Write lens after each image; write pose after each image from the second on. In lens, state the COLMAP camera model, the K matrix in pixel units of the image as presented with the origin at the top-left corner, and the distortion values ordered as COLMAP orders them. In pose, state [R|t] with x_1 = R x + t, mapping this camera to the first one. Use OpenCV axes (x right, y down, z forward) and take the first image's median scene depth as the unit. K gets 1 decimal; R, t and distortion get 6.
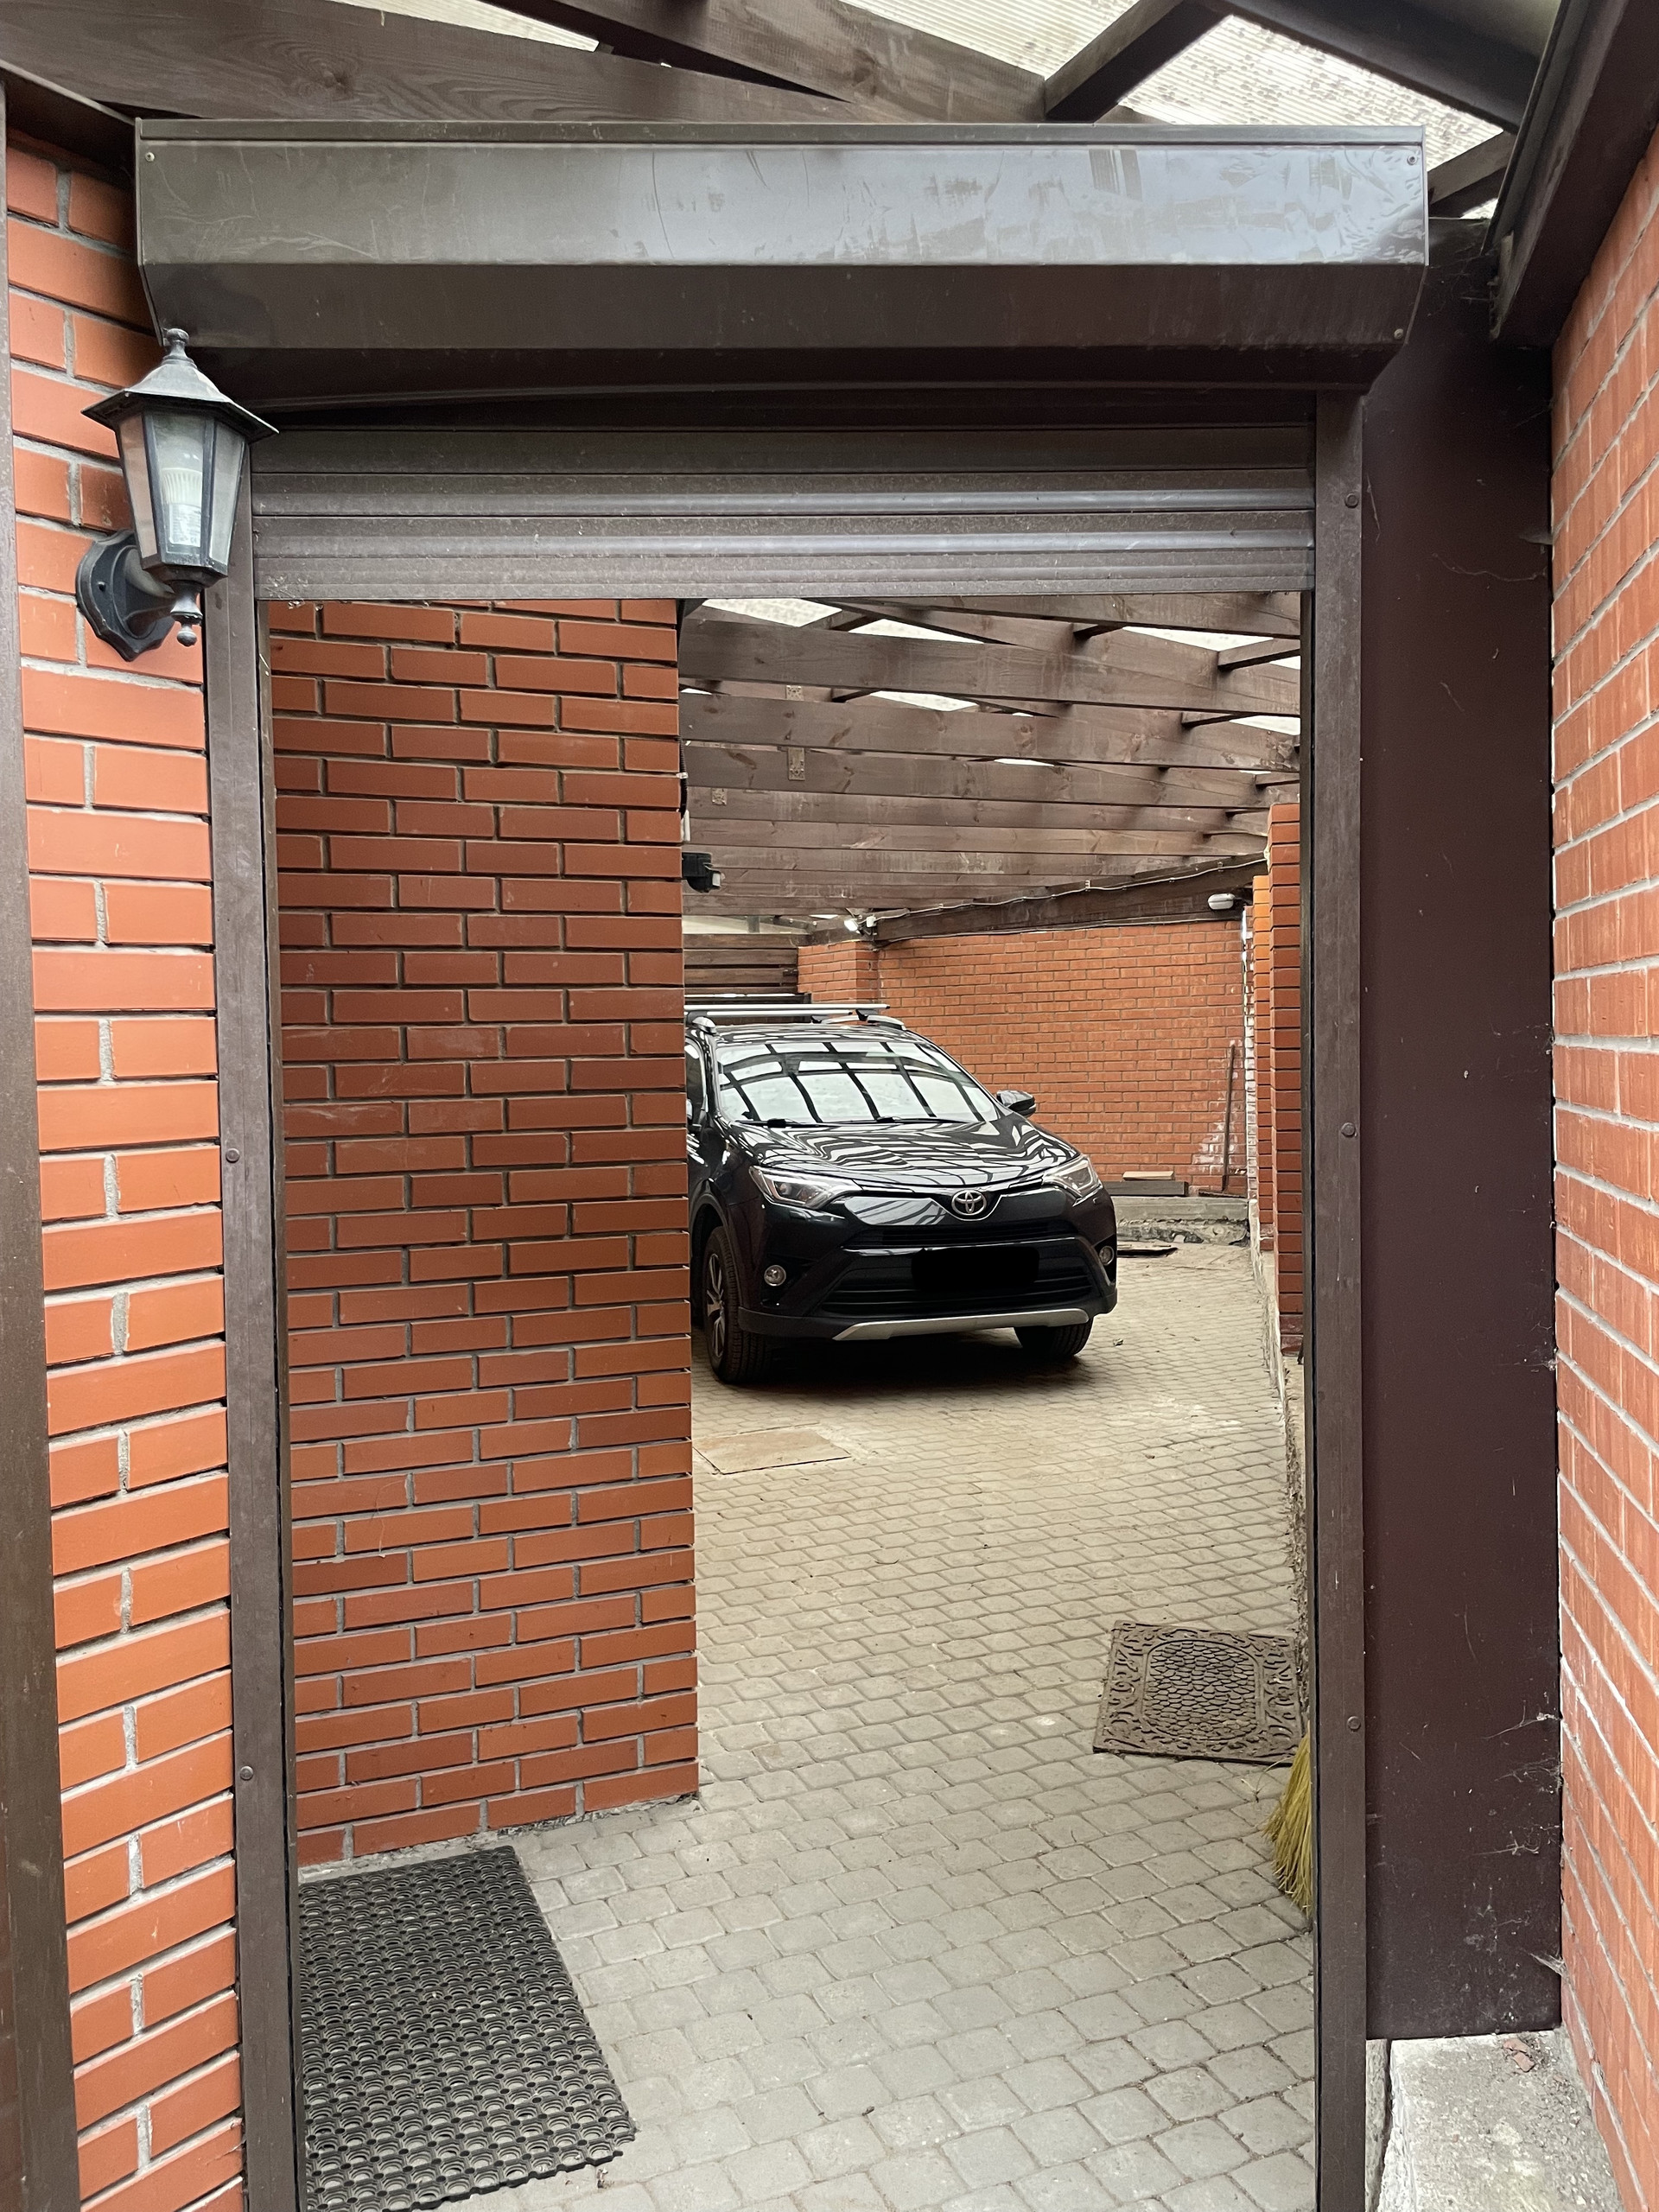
lens RADIAL K [[1674.1, 0, 818.4], [0, 1674.1, 1103.6], [0, 0, 1]] dist [0.053625, -0.057065]
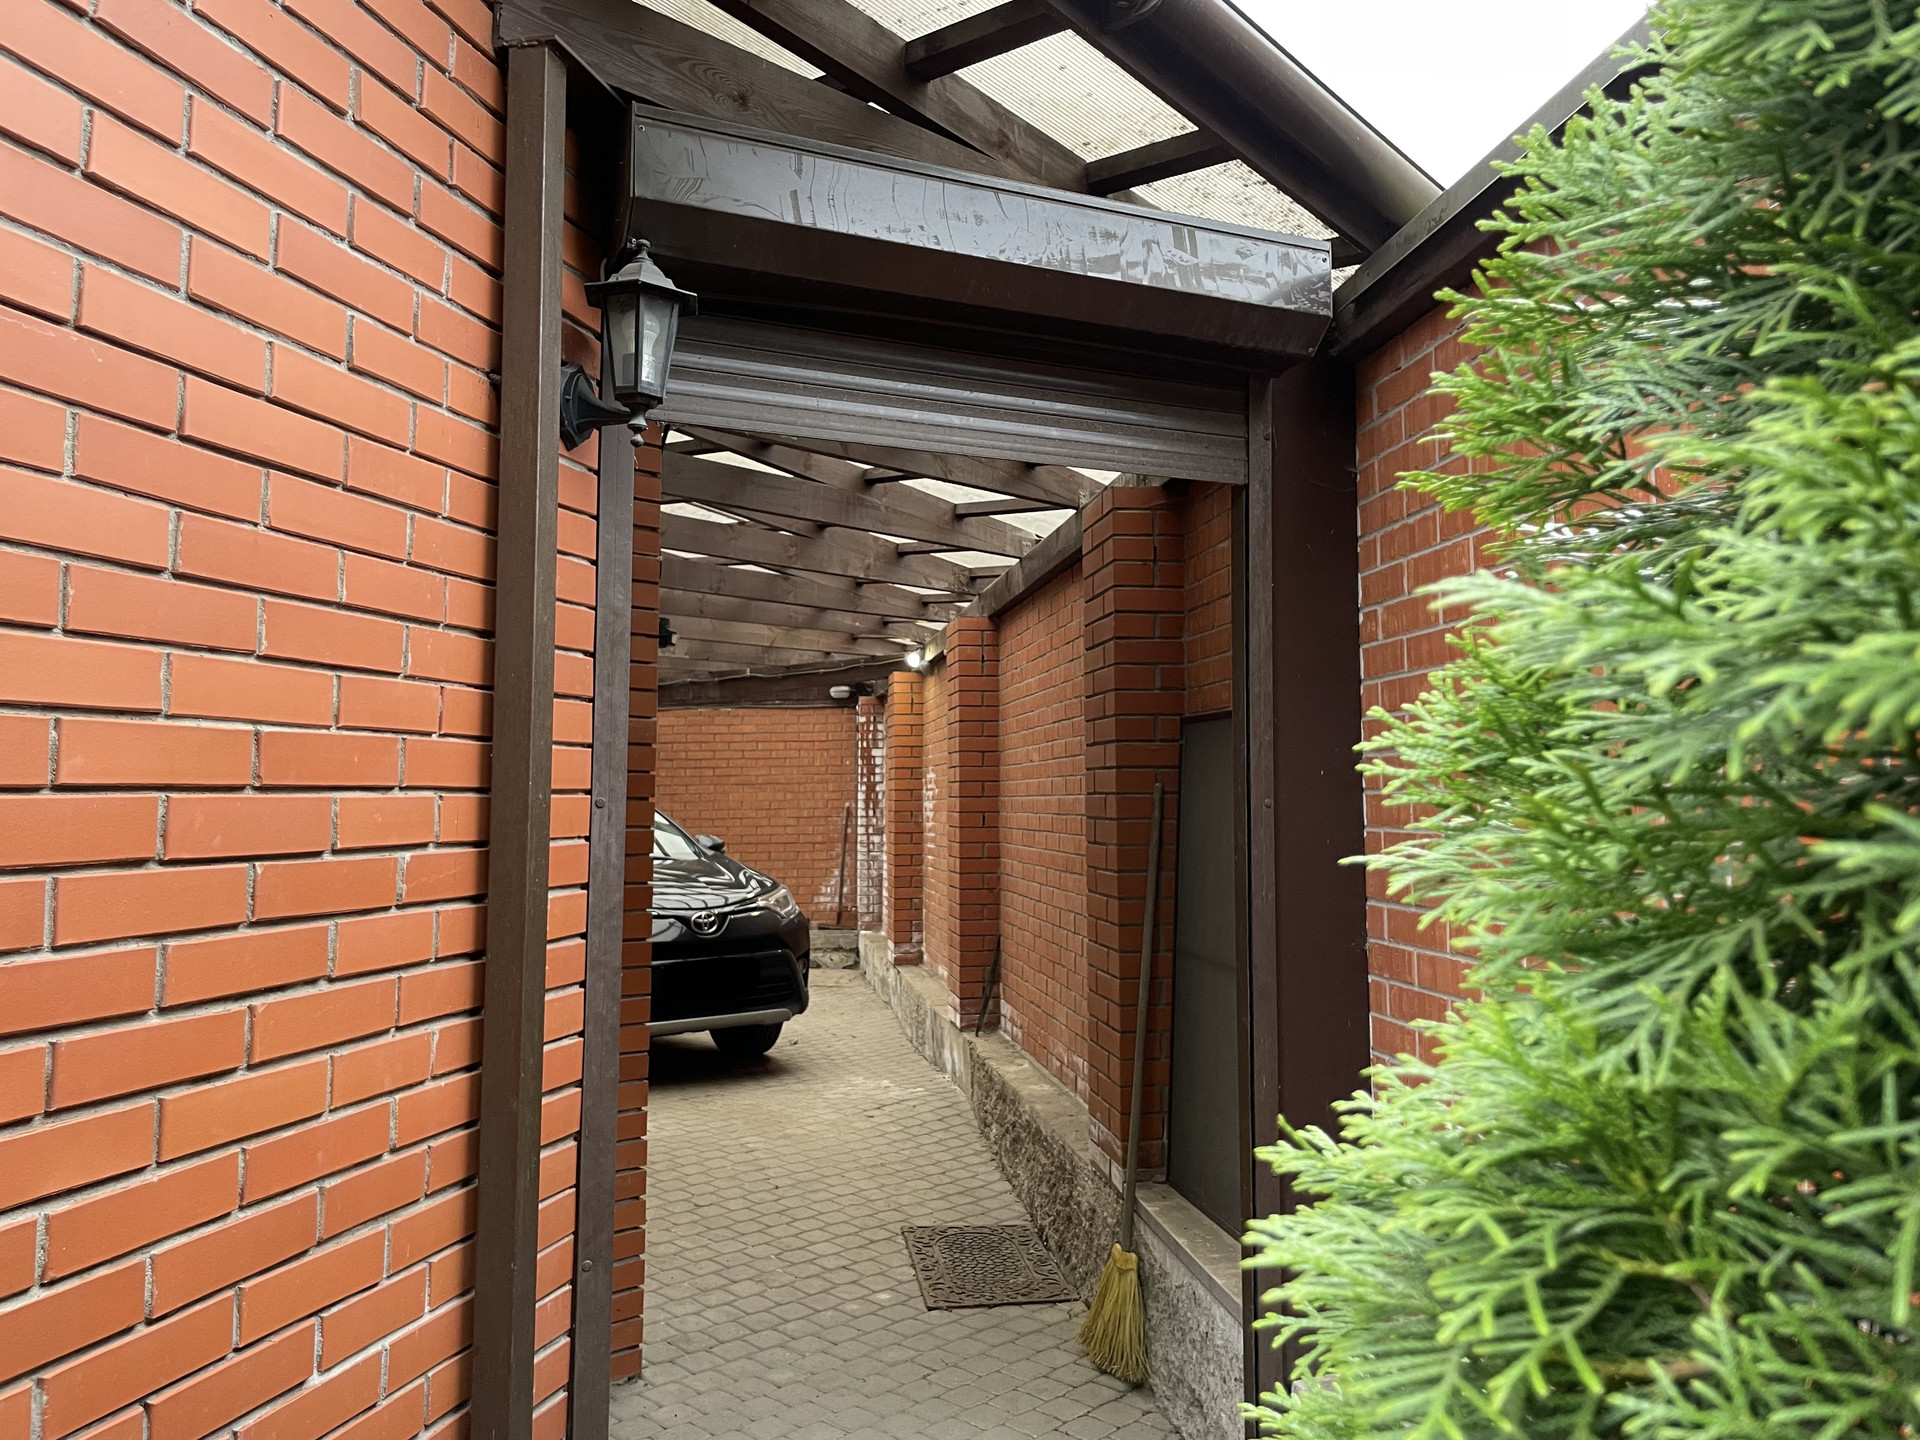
lens RADIAL K [[1453.1, 0, 969.2], [0, 1453.1, 719.4], [0, 0, 1]] dist [0.053625, -0.057065]
pose [[0.925698, 0.041875, 0.375939, -0.219064], [-0.002705, 0.994561, -0.104122, 0.036399], [-0.378254, 0.095369, 0.920776, -0.096005]]
